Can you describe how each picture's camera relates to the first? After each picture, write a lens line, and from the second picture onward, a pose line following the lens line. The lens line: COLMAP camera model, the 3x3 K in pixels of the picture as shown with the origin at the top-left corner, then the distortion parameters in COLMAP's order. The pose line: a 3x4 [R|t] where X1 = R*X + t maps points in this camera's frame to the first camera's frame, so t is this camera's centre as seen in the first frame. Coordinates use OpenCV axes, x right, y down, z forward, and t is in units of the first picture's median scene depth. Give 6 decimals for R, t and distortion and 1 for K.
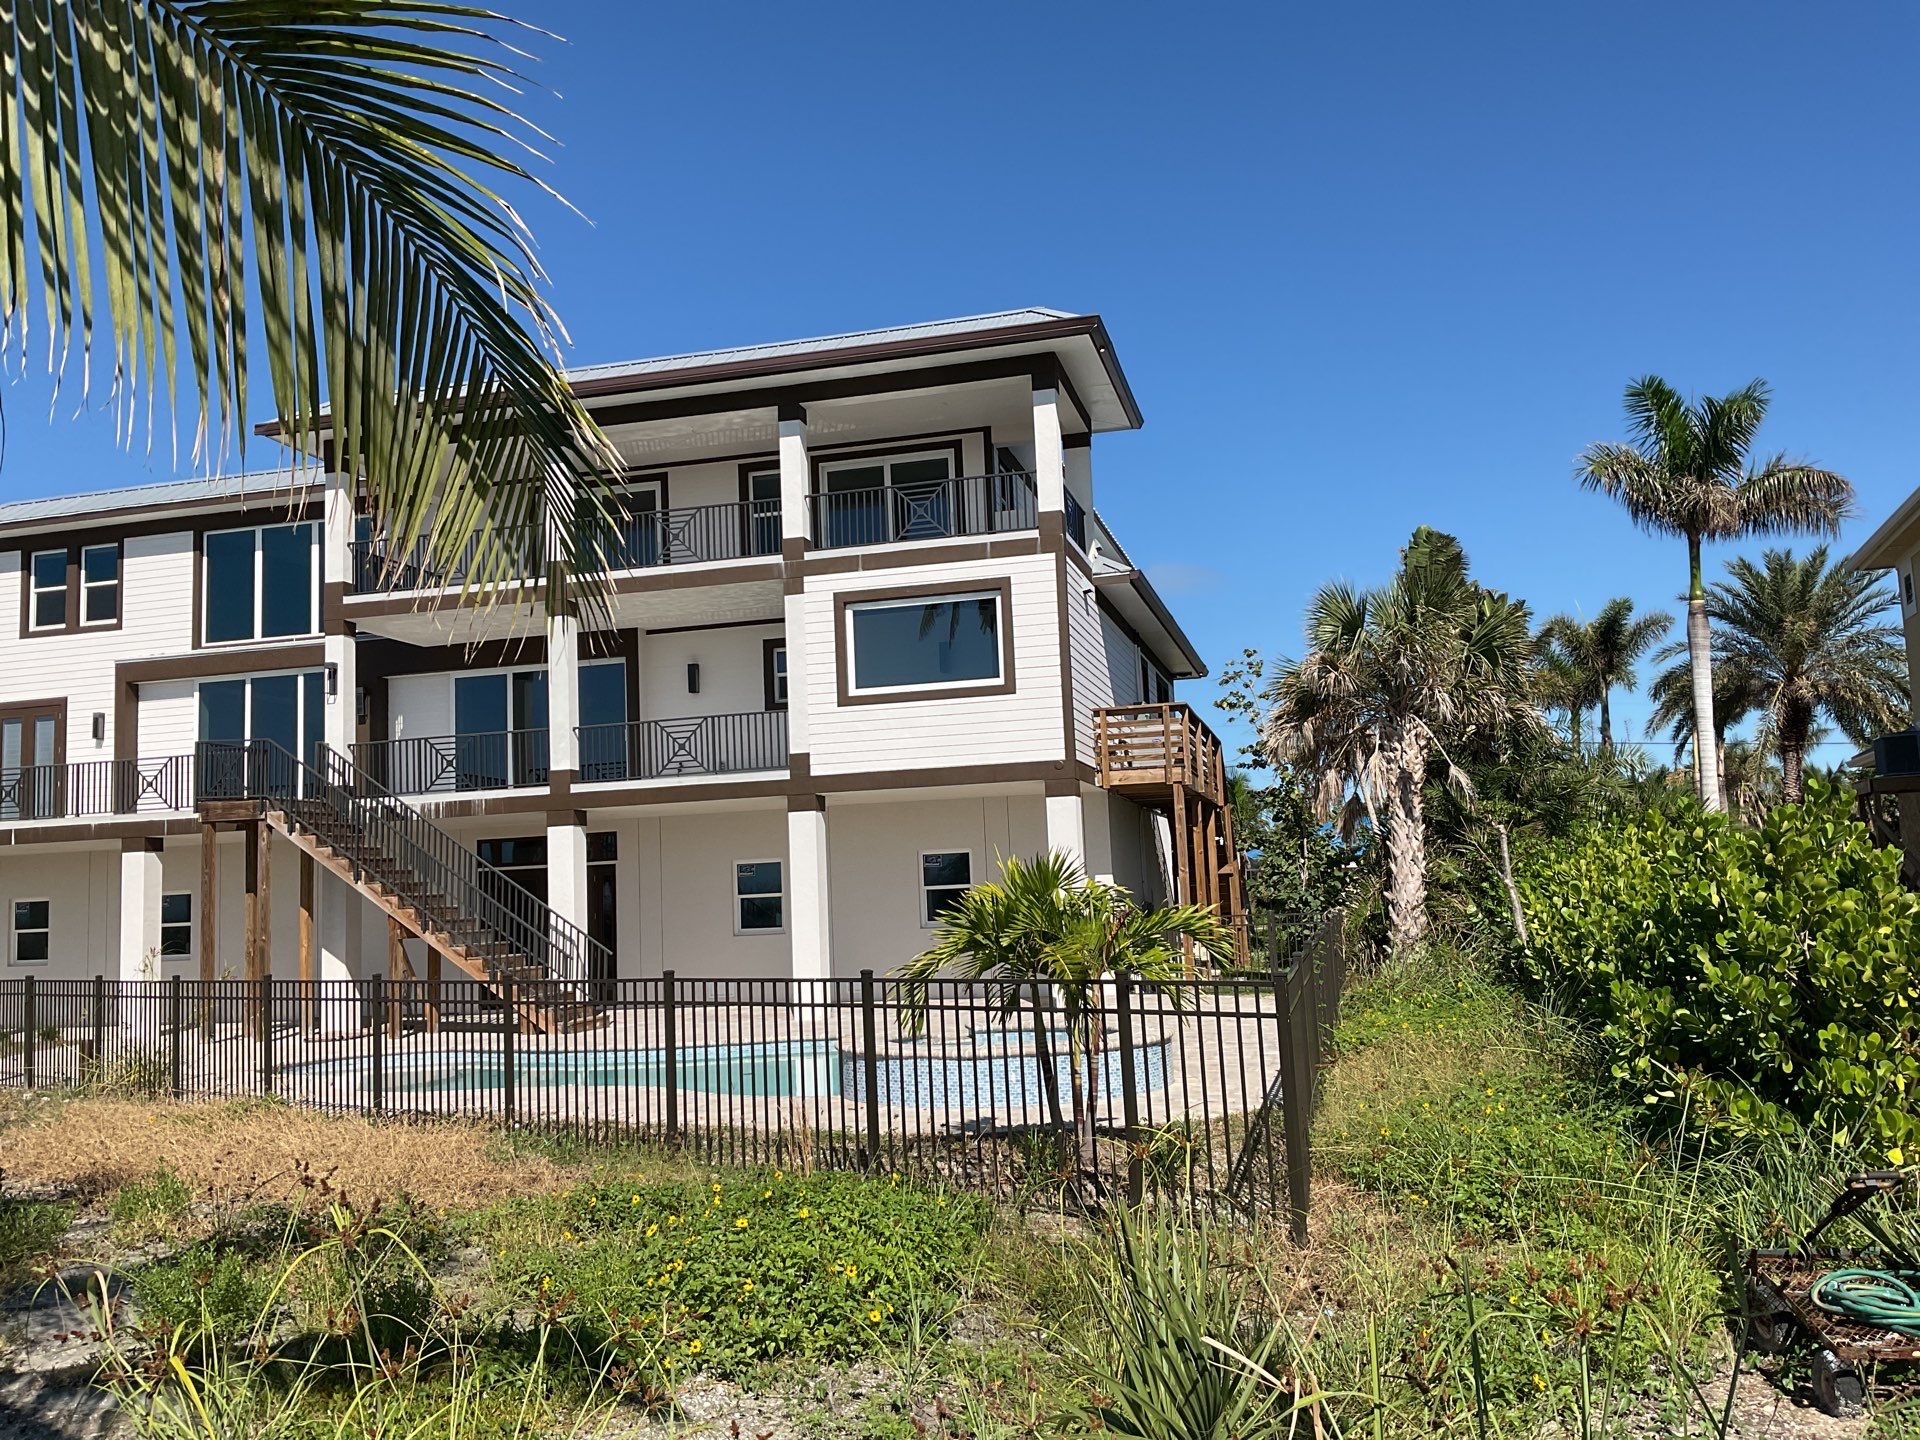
lens RADIAL K [[1520.4, 0, 960.0], [0, 1520.4, 720.0], [0, 0, 1]] dist [0.072575, 0.000728]
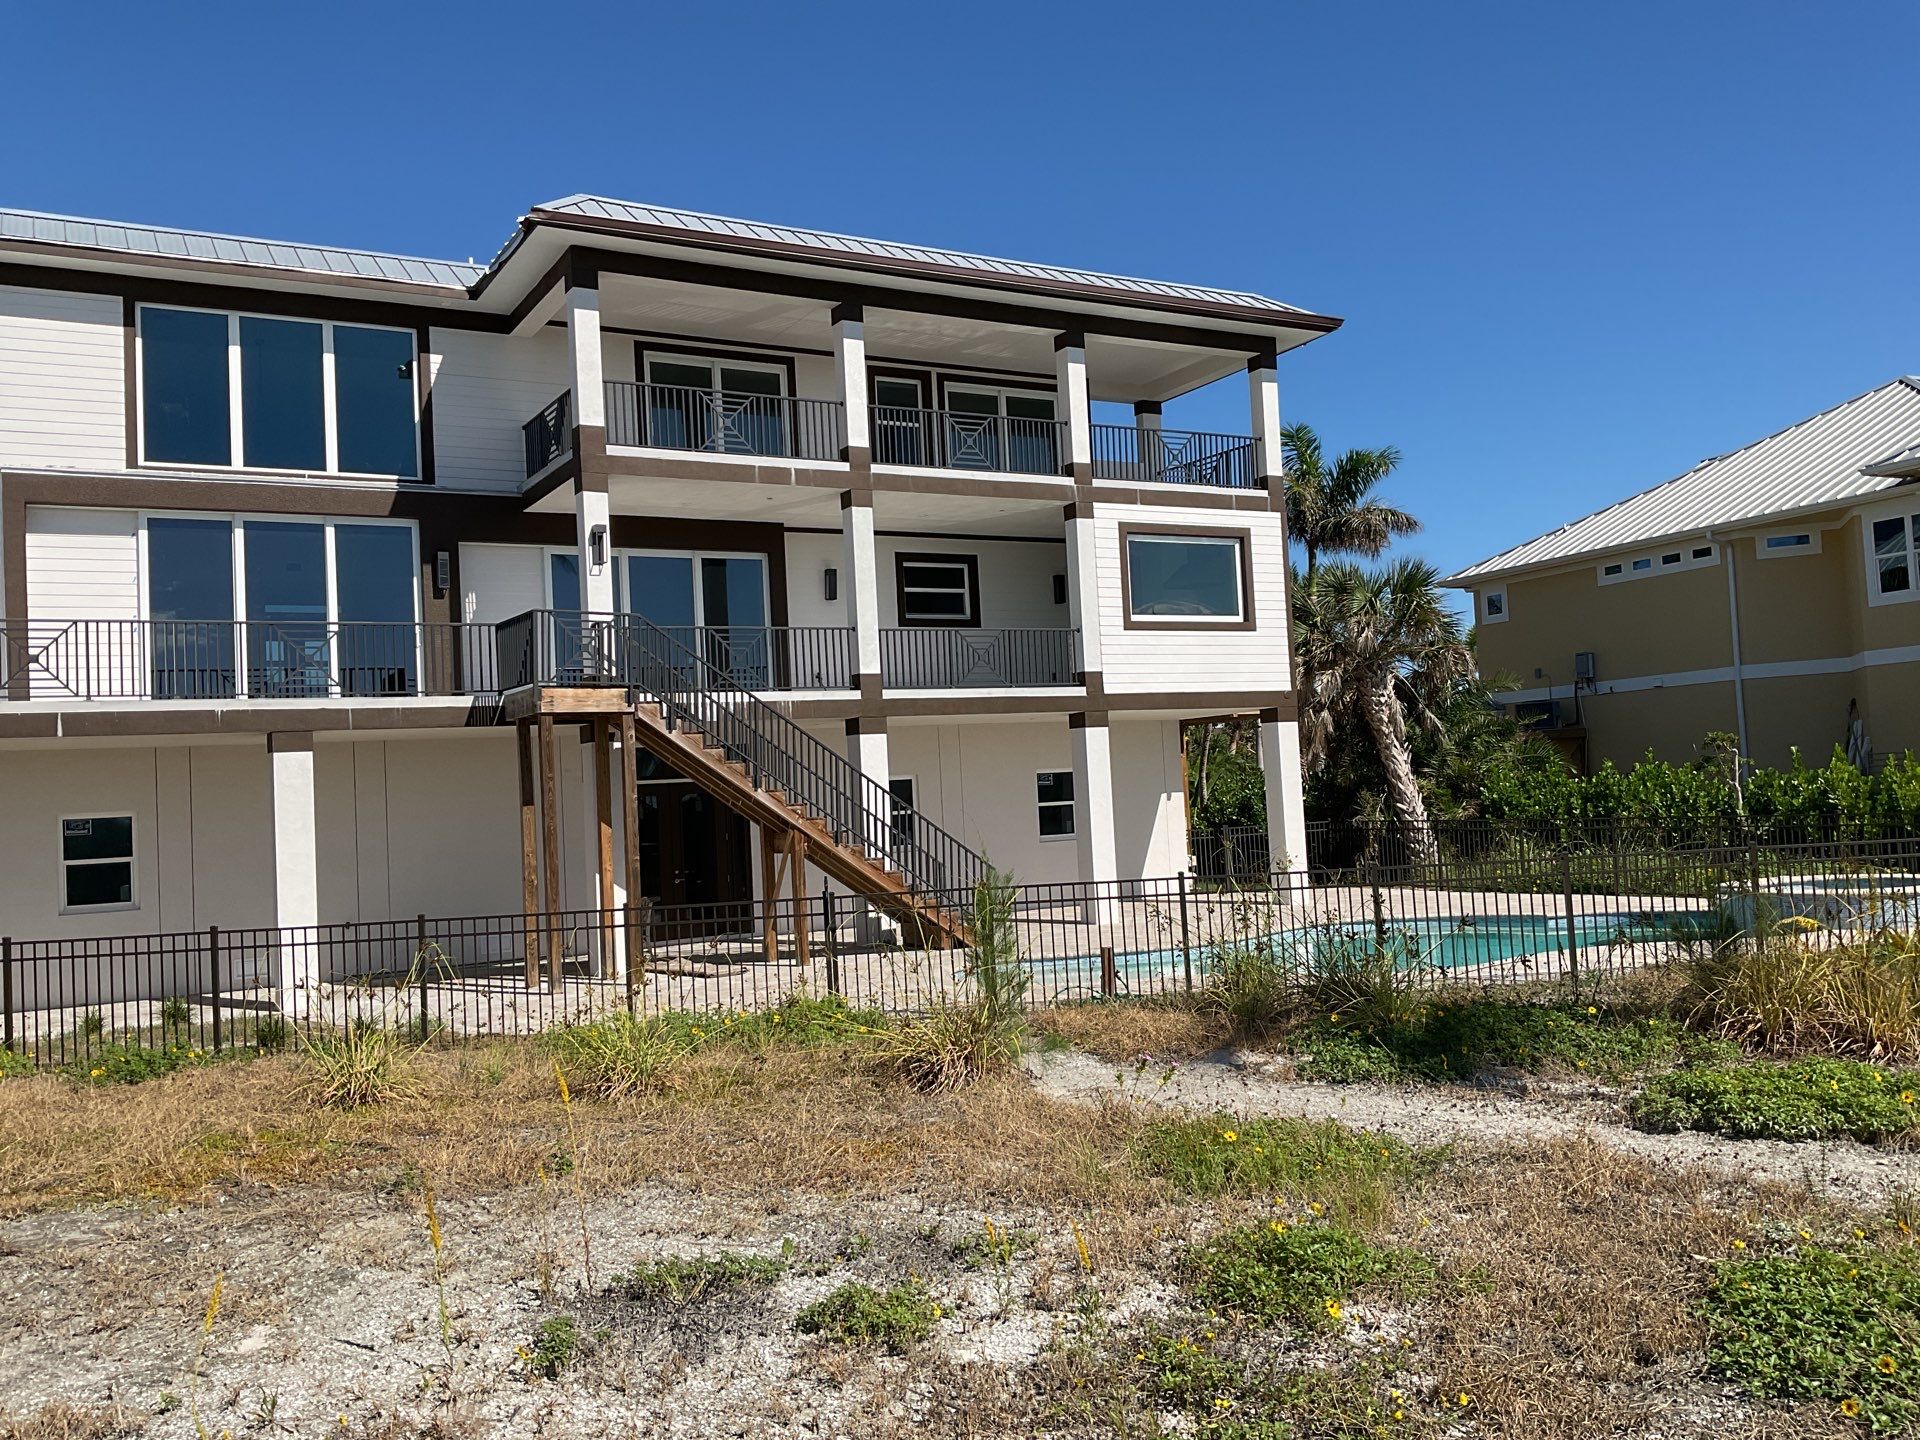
lens RADIAL K [[1590.1, 0, 960.0], [0, 1590.1, 720.0], [0, 0, 1]] dist [0.055245, -0.004995]
pose [[0.728782, 0.040179, 0.683566, -0.808615], [-0.056883, 0.998379, 0.001963, 0.051157], [-0.682379, -0.040314, 0.729887, 0.233563]]
